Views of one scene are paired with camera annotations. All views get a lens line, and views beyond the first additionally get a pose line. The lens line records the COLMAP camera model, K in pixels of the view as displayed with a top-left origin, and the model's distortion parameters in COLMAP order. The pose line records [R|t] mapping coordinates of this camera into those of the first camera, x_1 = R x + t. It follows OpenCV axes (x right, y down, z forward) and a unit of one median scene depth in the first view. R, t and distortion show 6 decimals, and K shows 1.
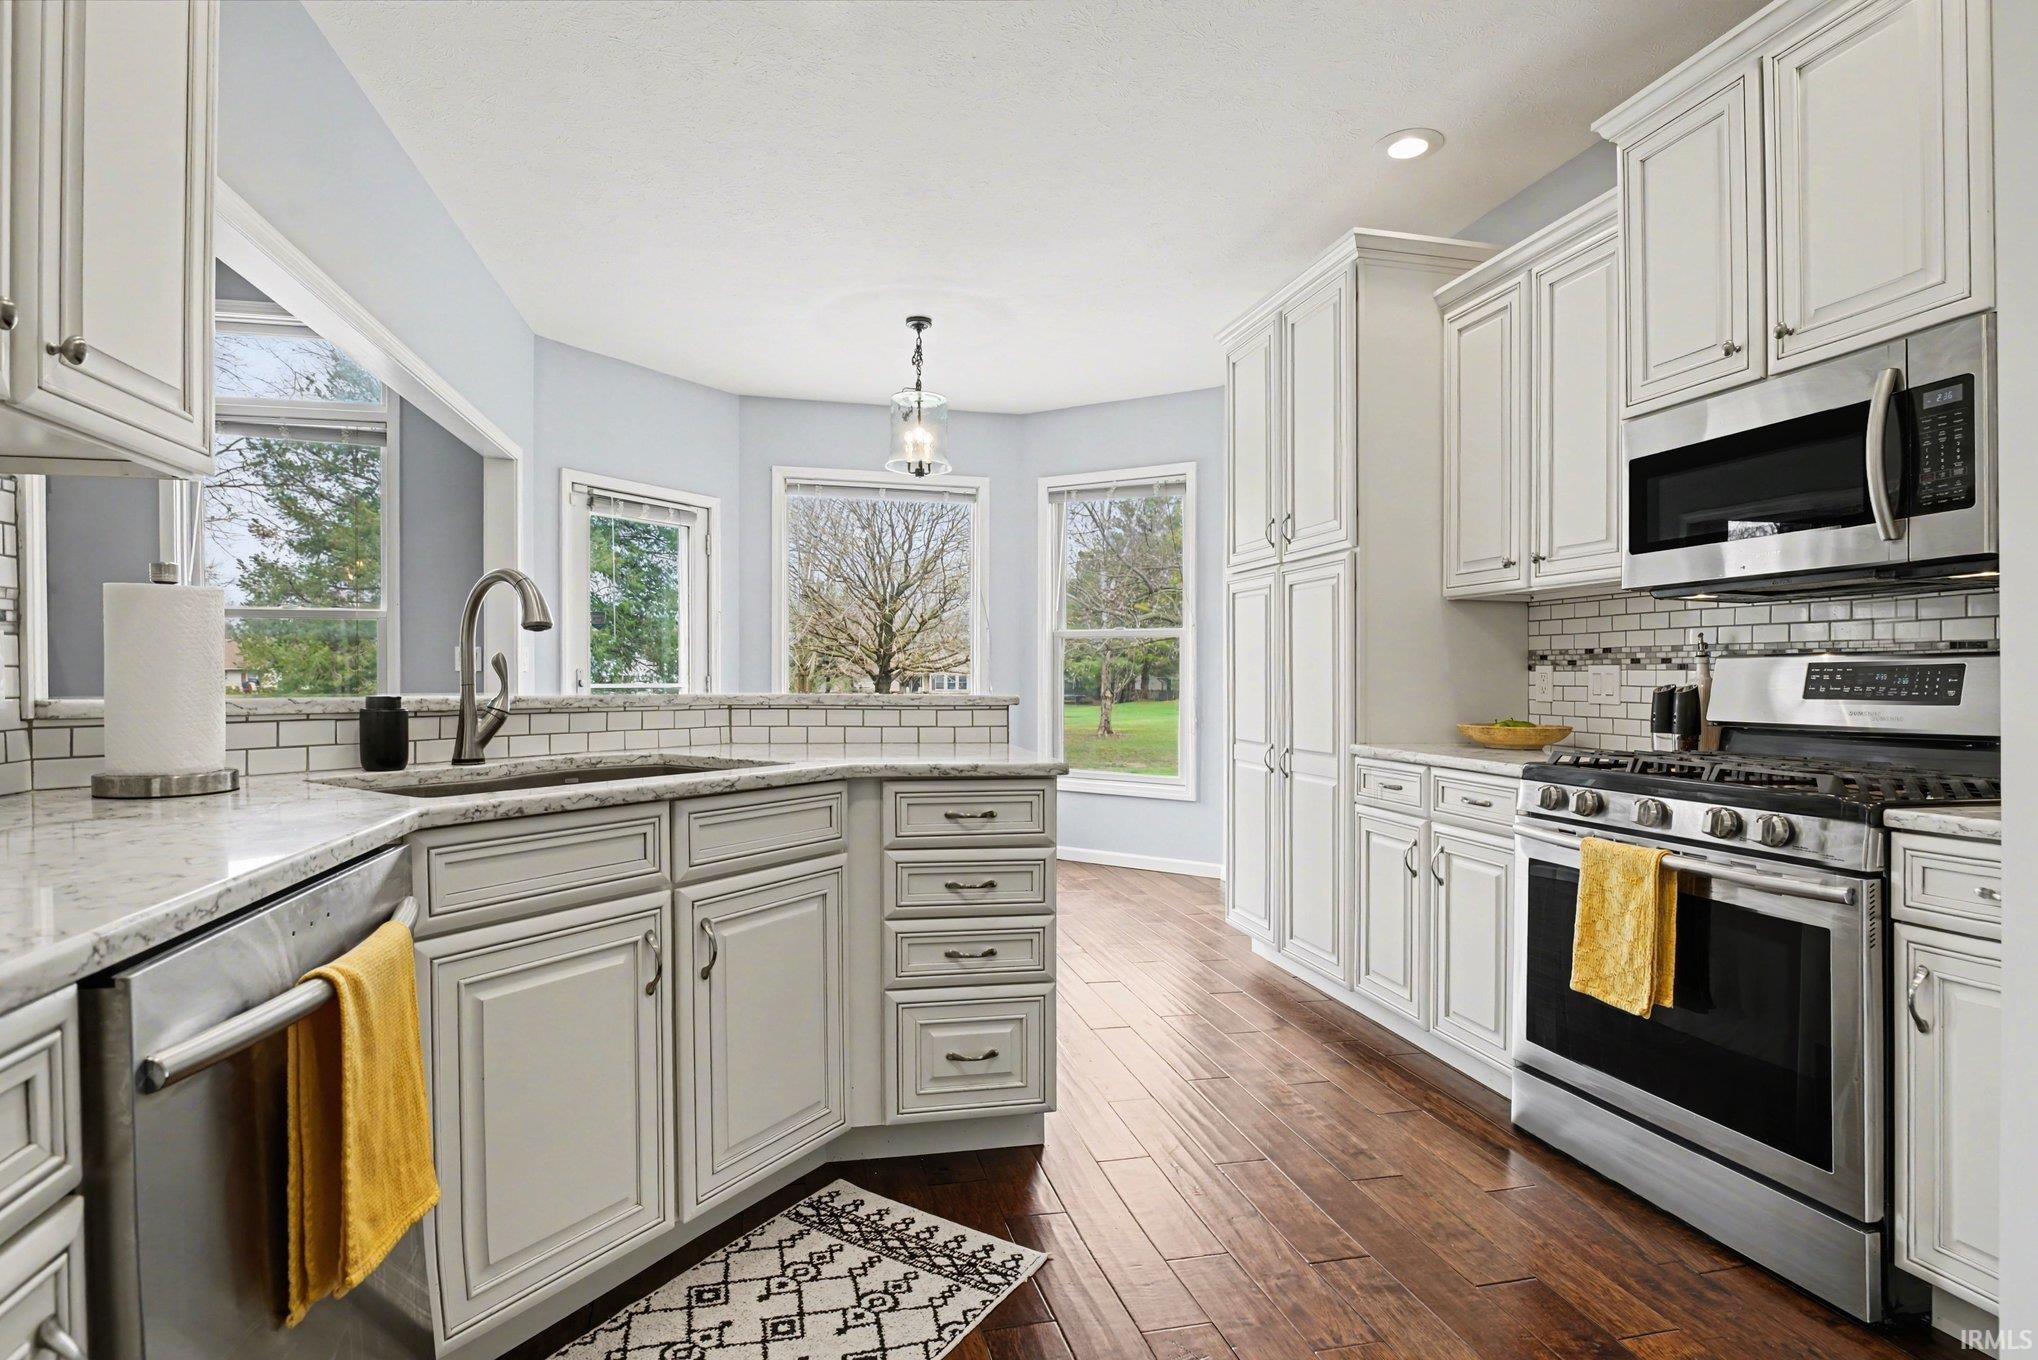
lens RADIAL K [[983.5, 0, 1011.5], [0, 983.5, 691.1], [0, 0, 1]] dist [-0.035281, -0.001887]
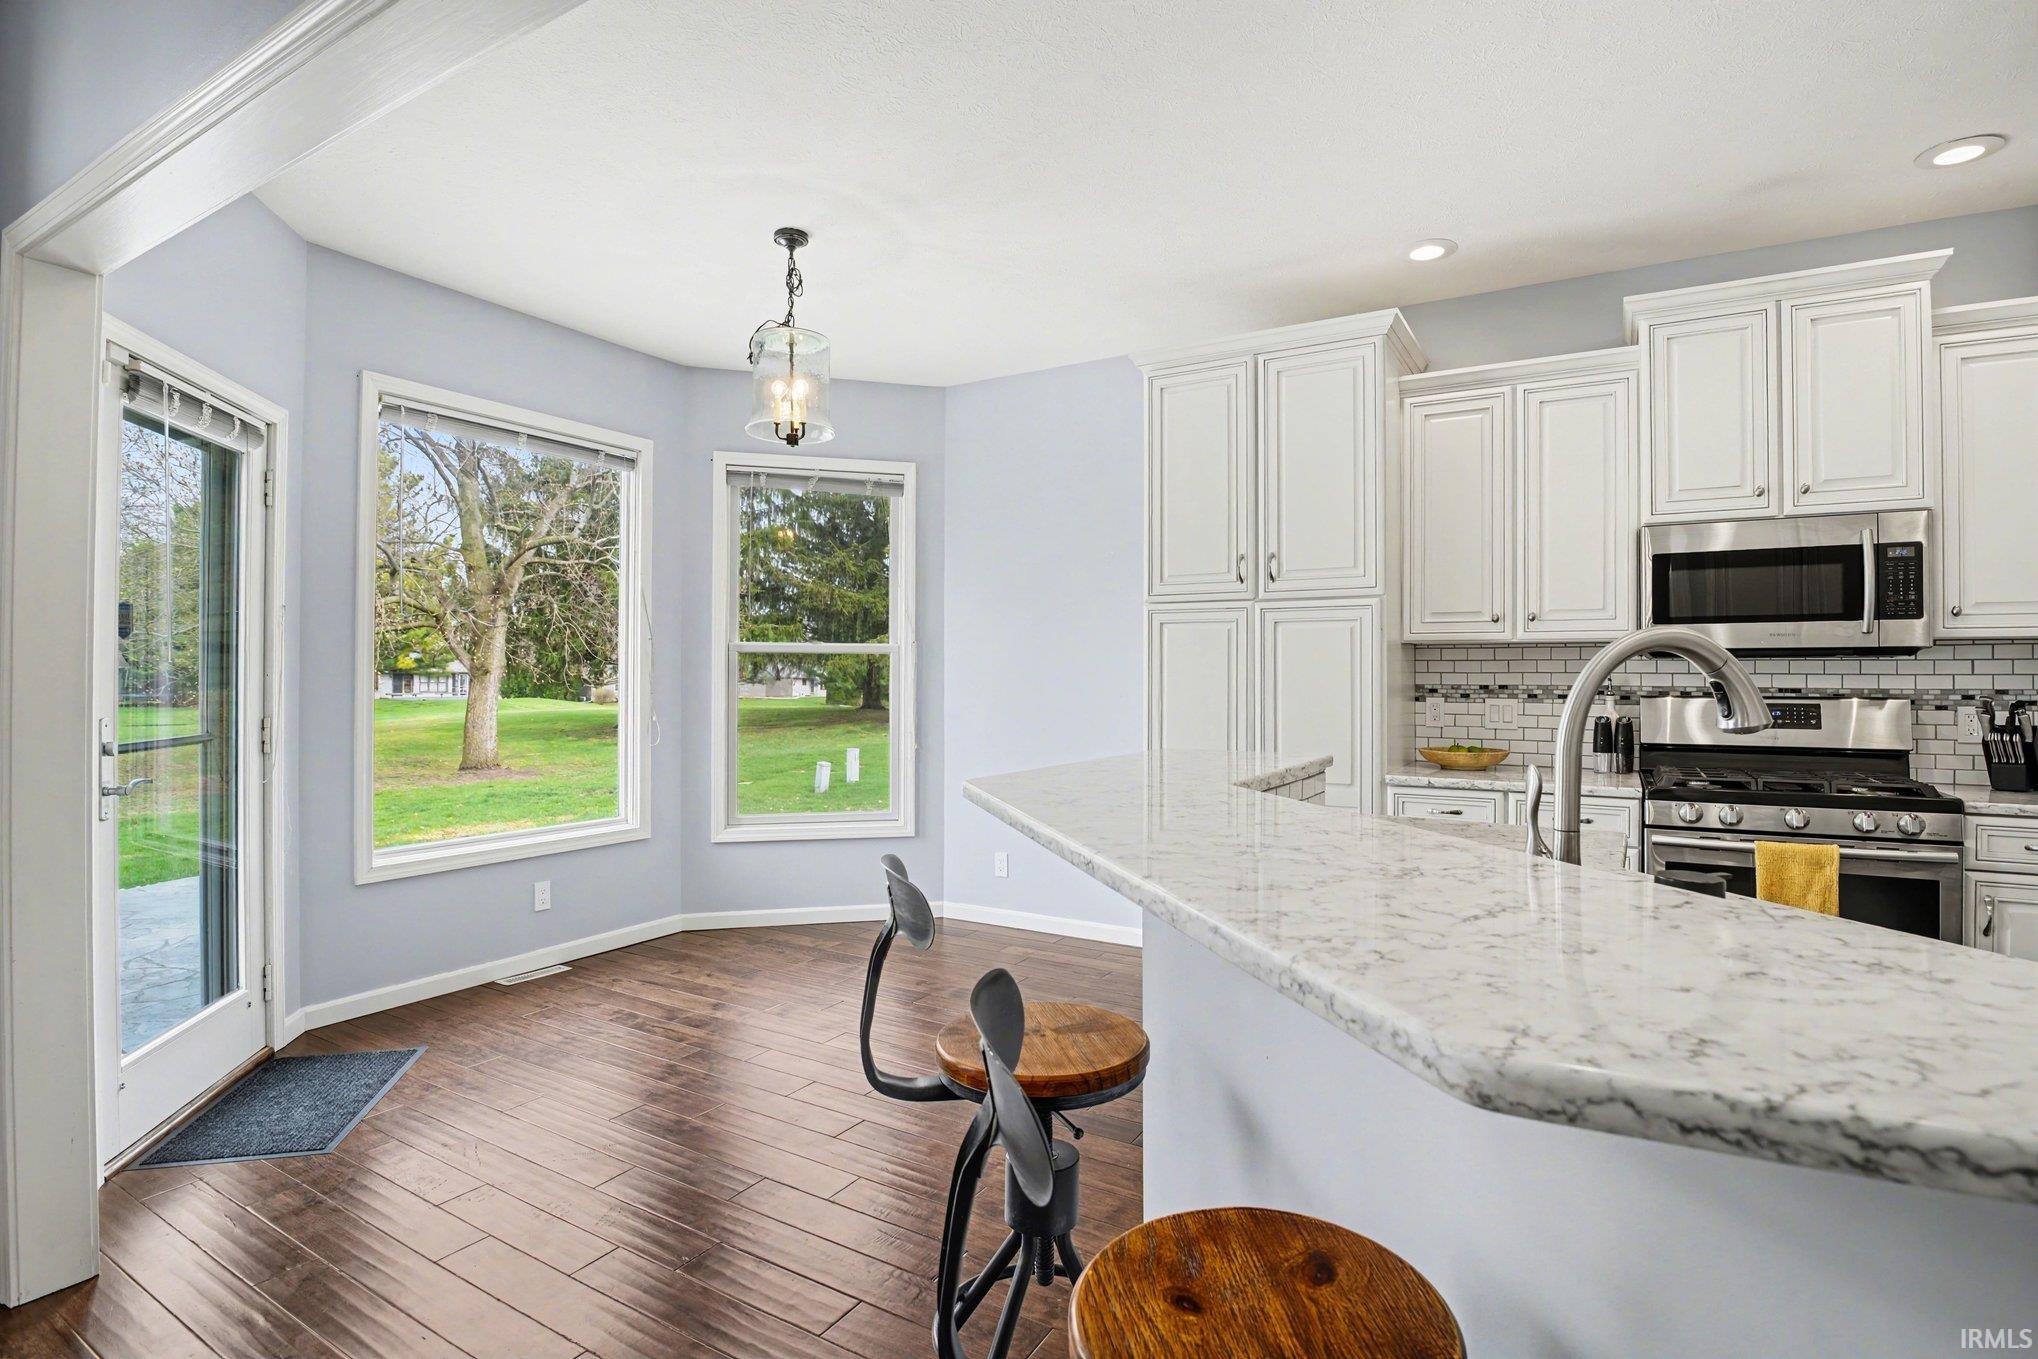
lens RADIAL K [[983.5, 0, 1019.9], [0, 983.5, 647.9], [0, 0, 1]] dist [-0.035281, -0.001887]
pose [[0.688239, 0.007038, 0.725450, -0.768854], [0.015094, 0.999598, -0.024018, -0.072774], [-0.725327, 0.027480, 0.687856, 0.578049]]
